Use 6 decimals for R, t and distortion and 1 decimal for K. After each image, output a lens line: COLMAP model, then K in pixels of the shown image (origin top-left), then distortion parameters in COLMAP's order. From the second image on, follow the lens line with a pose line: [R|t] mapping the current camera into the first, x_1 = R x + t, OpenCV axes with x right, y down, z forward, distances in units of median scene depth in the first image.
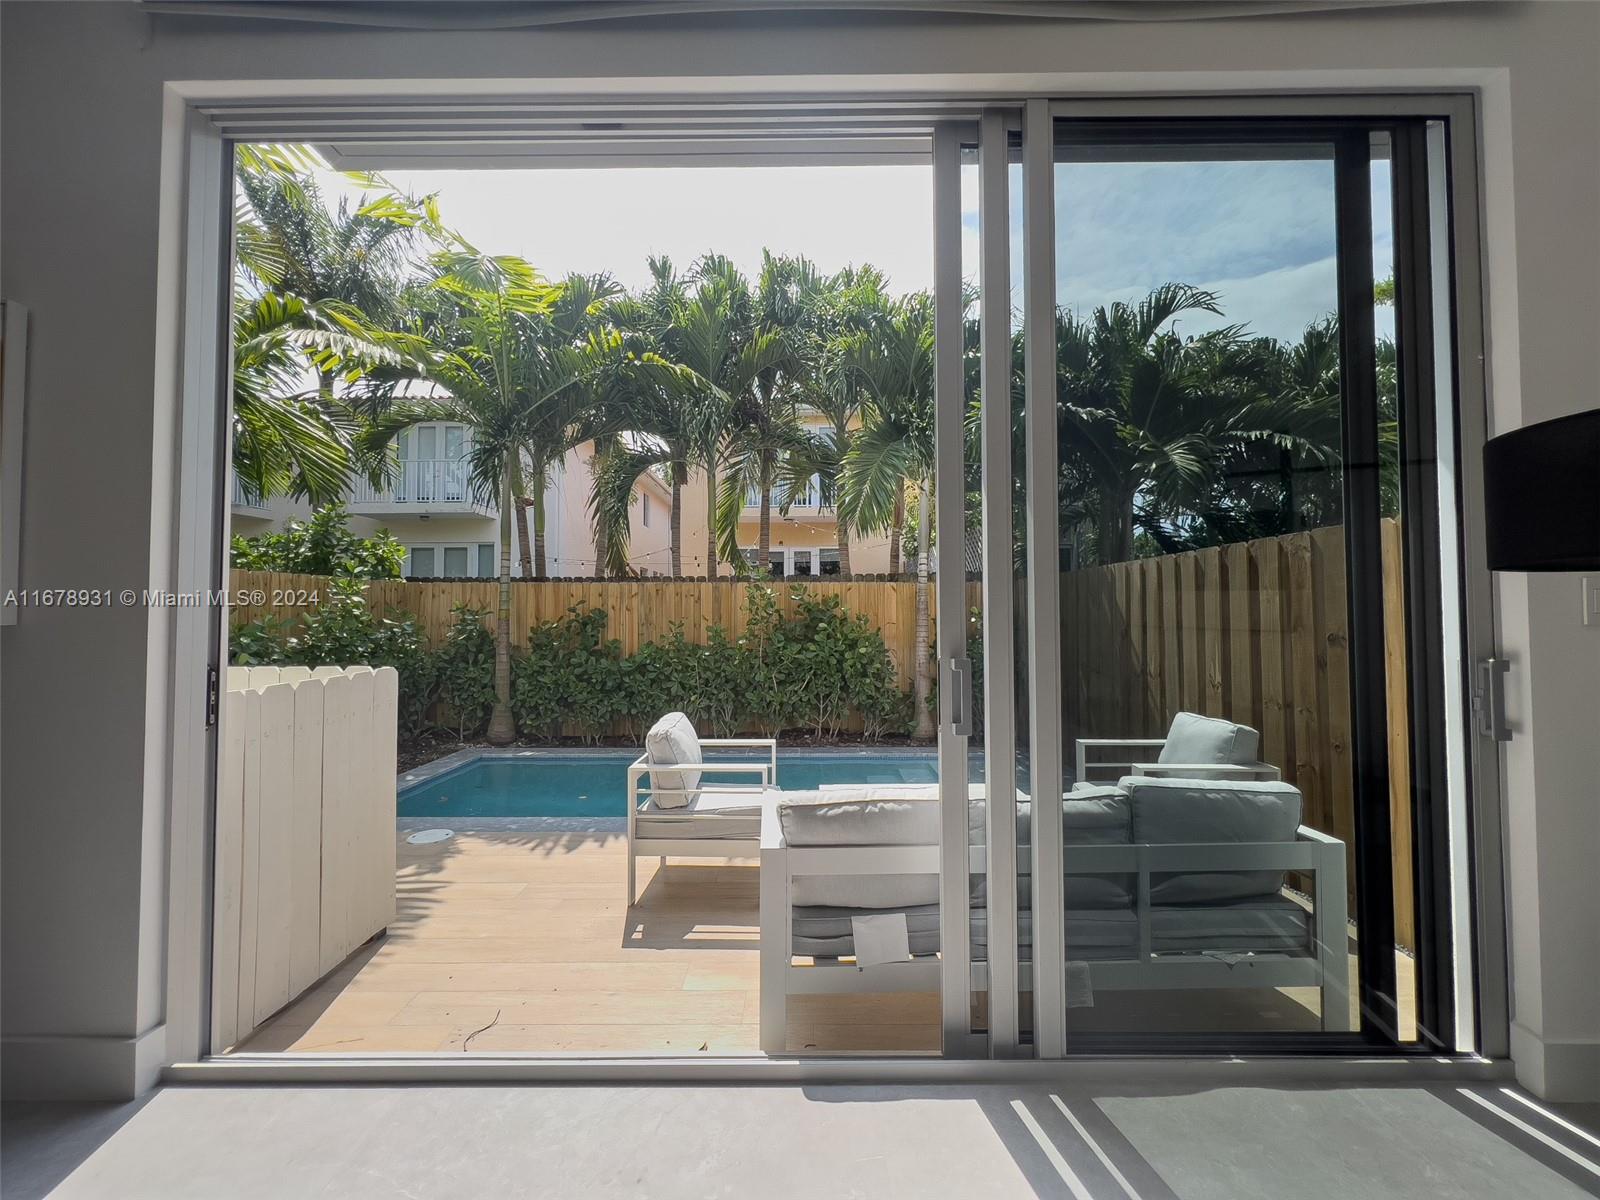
lens RADIAL K [[646.2, 0, 813.0], [0, 646.2, 596.5], [0, 0, 1]] dist [-0.001292, -0.000008]
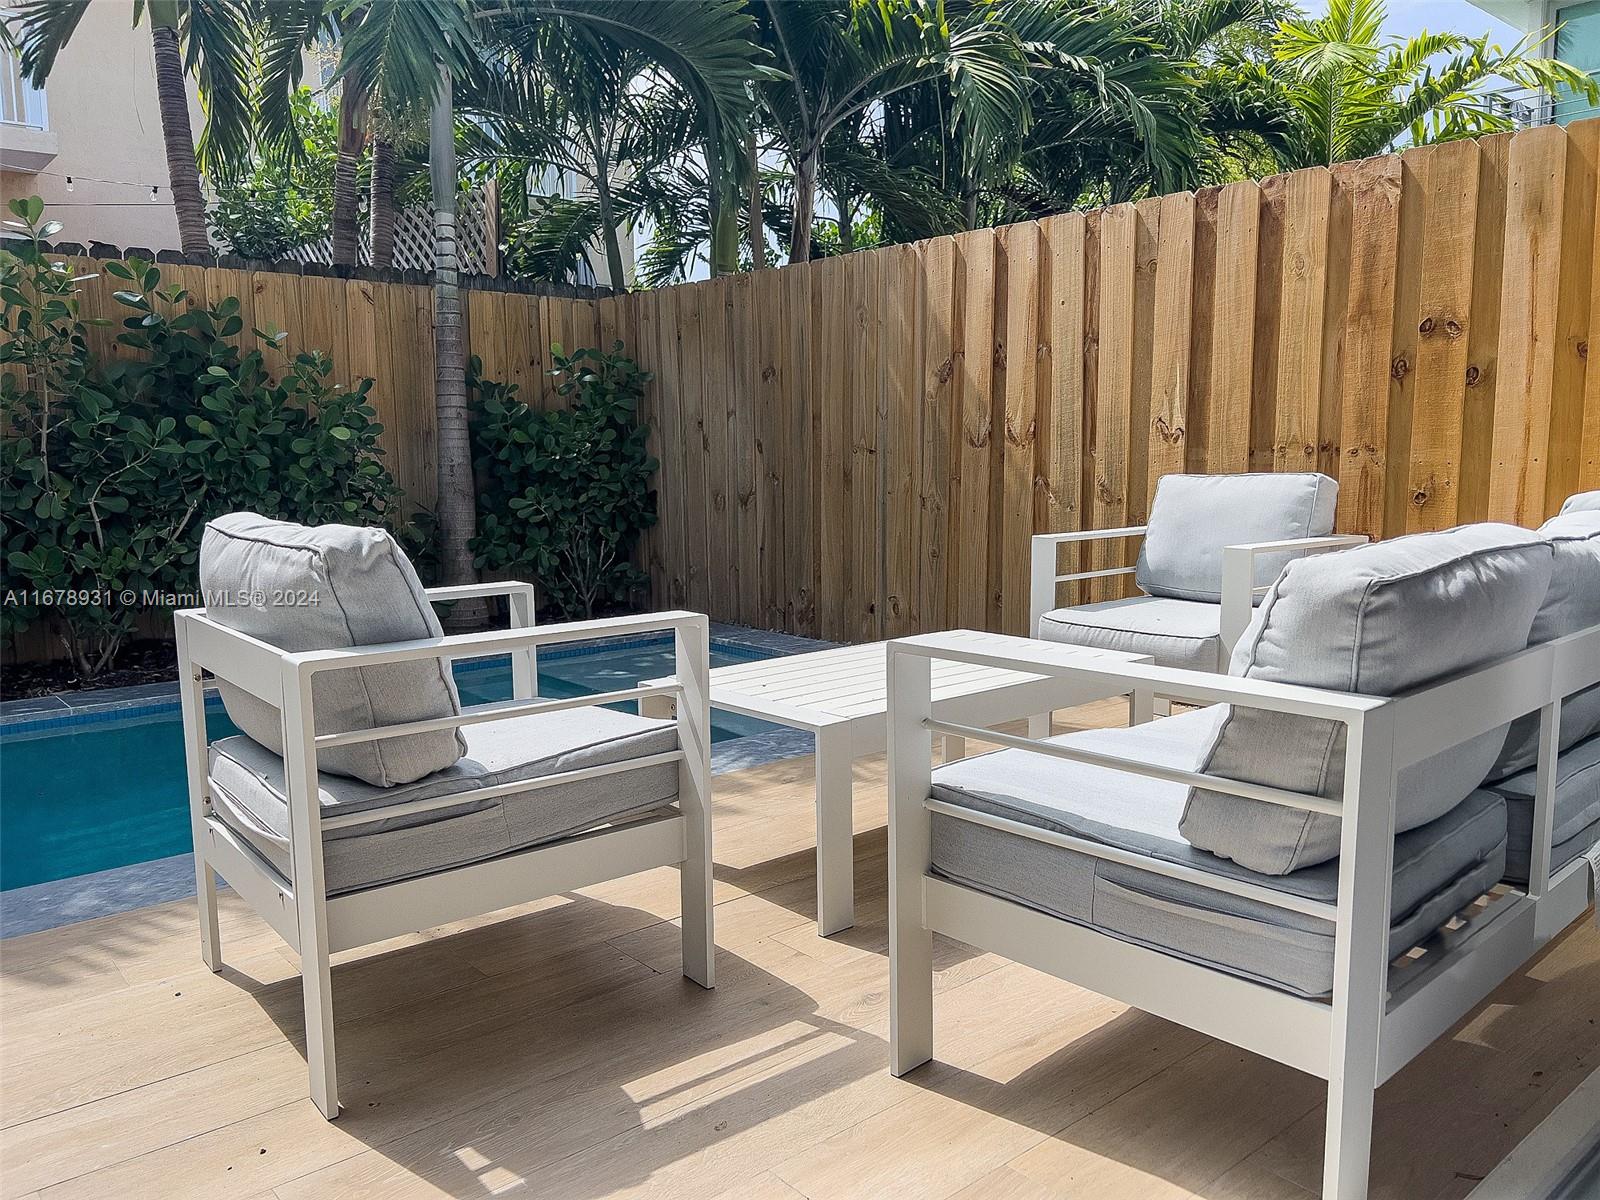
lens RADIAL K [[1200.2, 0, 799.1], [0, 1200.2, 596.8], [0, 0, 1]] dist [0.005459, 0.002123]
pose [[0.765137, -0.088123, 0.637808, -0.424662], [-0.009530, 0.988931, 0.148068, 0.149788], [-0.643796, -0.119371, 0.755829, 0.447689]]
